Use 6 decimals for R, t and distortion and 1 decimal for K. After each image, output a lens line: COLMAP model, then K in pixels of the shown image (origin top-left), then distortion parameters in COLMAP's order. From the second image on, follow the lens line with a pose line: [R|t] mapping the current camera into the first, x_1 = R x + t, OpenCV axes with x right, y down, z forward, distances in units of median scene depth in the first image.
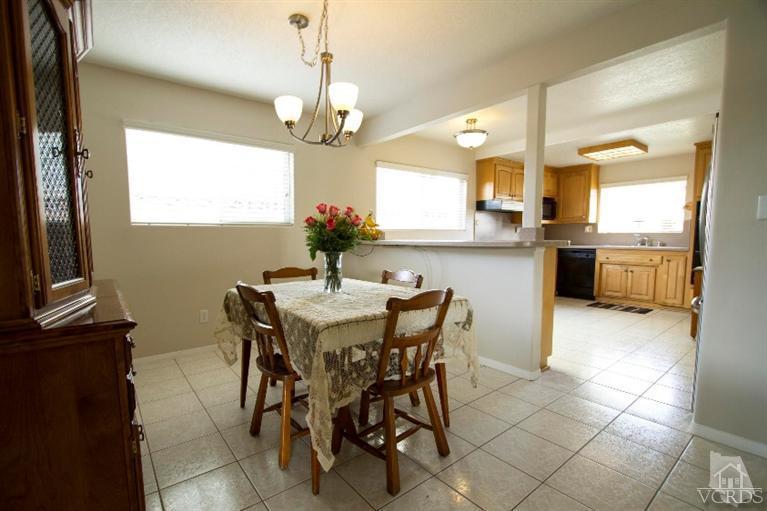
lens RADIAL K [[353.1, 0, 383.3], [0, 353.1, 262.3], [0, 0, 1]] dist [-0.014489, 0.000107]
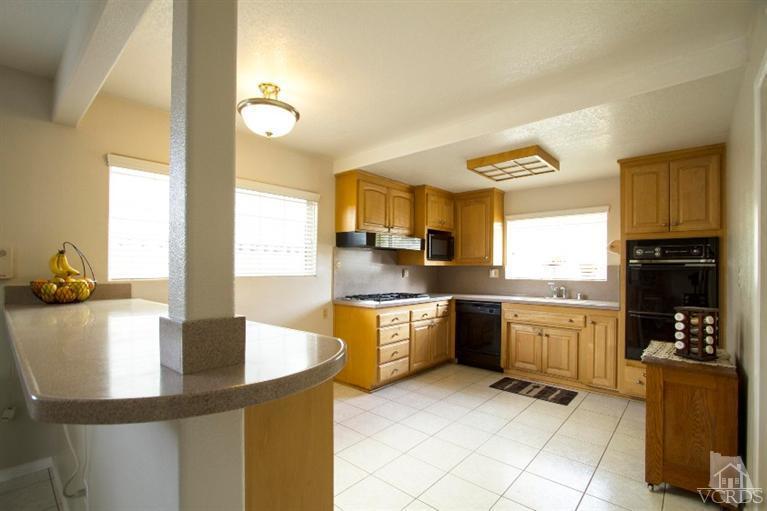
lens RADIAL K [[353.1, 0, 382.7], [0, 353.1, 260.1], [0, 0, 1]] dist [-0.014489, 0.000107]
pose [[0.985693, 0.014255, 0.167947, 0.248385], [0.002470, 0.995089, -0.098958, -0.055087], [-0.168533, 0.097957, 0.980816, 0.329022]]
